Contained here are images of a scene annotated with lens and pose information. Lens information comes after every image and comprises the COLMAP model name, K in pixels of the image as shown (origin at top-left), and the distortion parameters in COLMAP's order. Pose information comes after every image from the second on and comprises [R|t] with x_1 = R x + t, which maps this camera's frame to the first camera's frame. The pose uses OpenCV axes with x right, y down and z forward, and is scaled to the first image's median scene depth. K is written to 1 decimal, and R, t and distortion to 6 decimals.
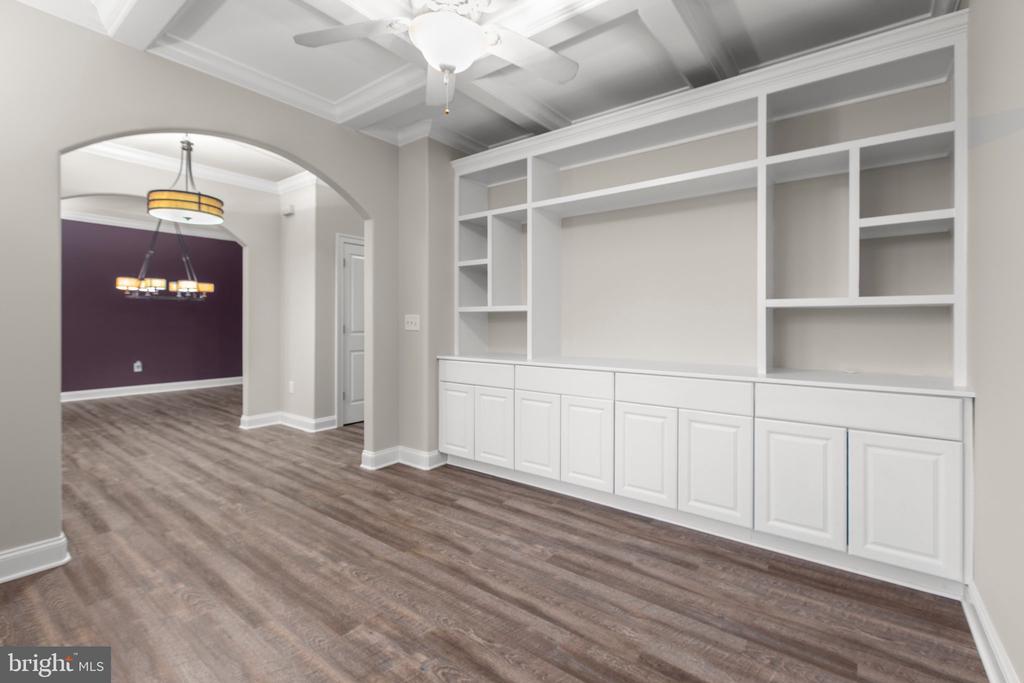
lens RADIAL K [[453.7, 0, 511.6], [0, 453.7, 322.1], [0, 0, 1]] dist [-0.002328, -0.000857]
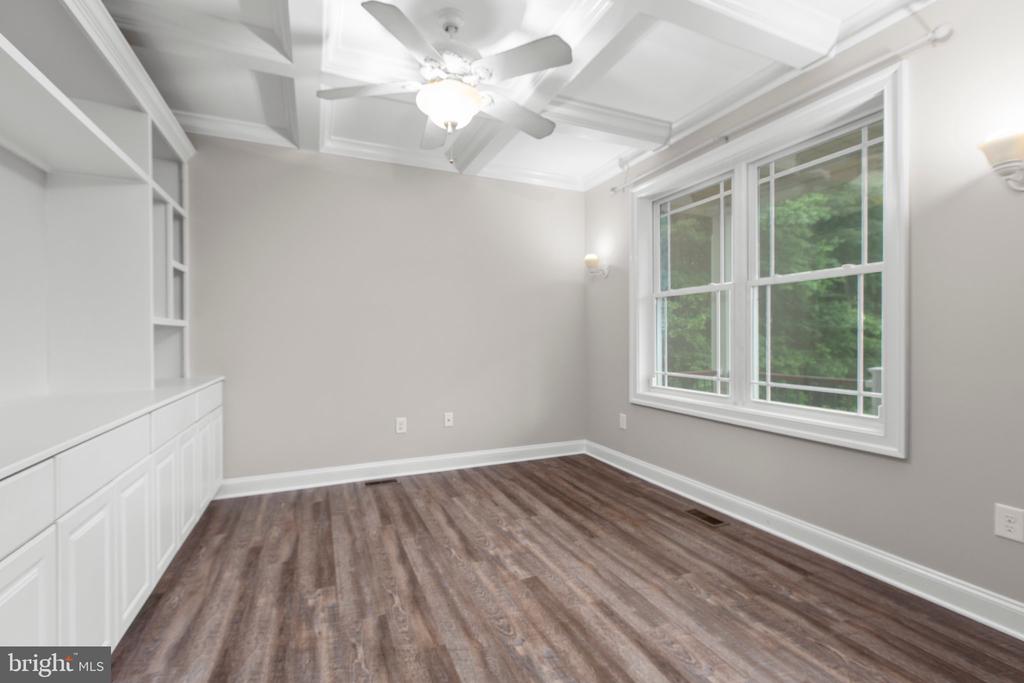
lens RADIAL K [[453.7, 0, 510.5], [0, 453.7, 336.6], [0, 0, 1]] dist [-0.002328, -0.000857]
pose [[-0.873128, 0.000240, 0.487491, -0.773091], [0.000470, 1.000000, 0.000350, -0.005095], [-0.487491, 0.000534, -0.873128, 1.771256]]
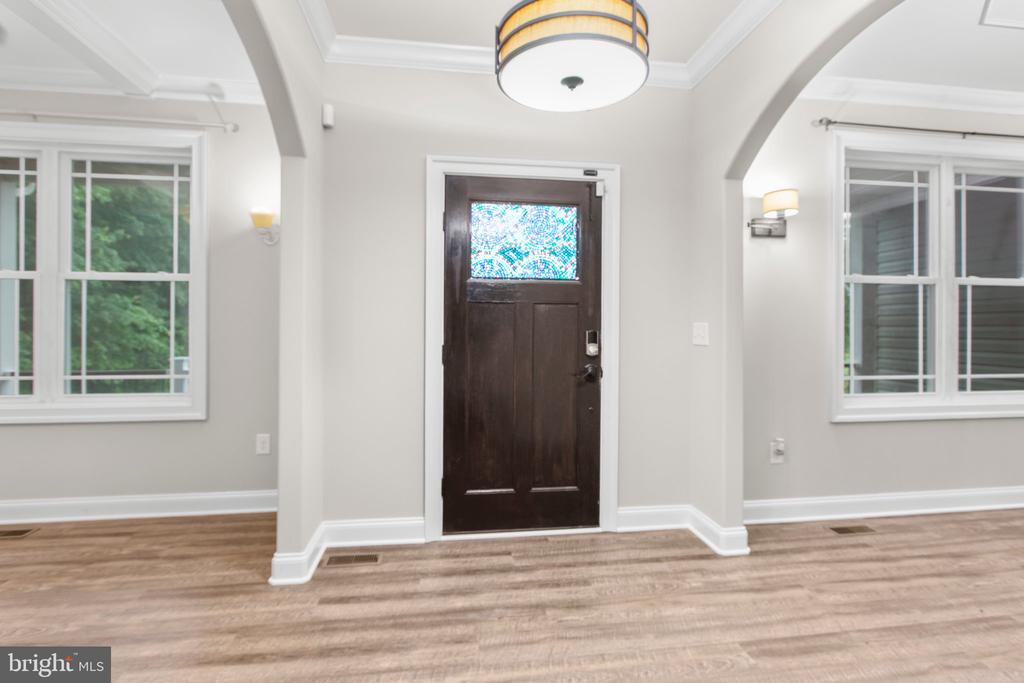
lens RADIAL K [[499.2, 0, 511.6], [0, 499.2, 334.5], [0, 0, 1]] dist [-0.002200, -0.001518]
pose [[-0.703660, -0.001742, -0.710535, -0.621827], [-0.002764, 0.999996, 0.000286, 0.002784], [0.710532, 0.002165, -0.703662, 2.206735]]
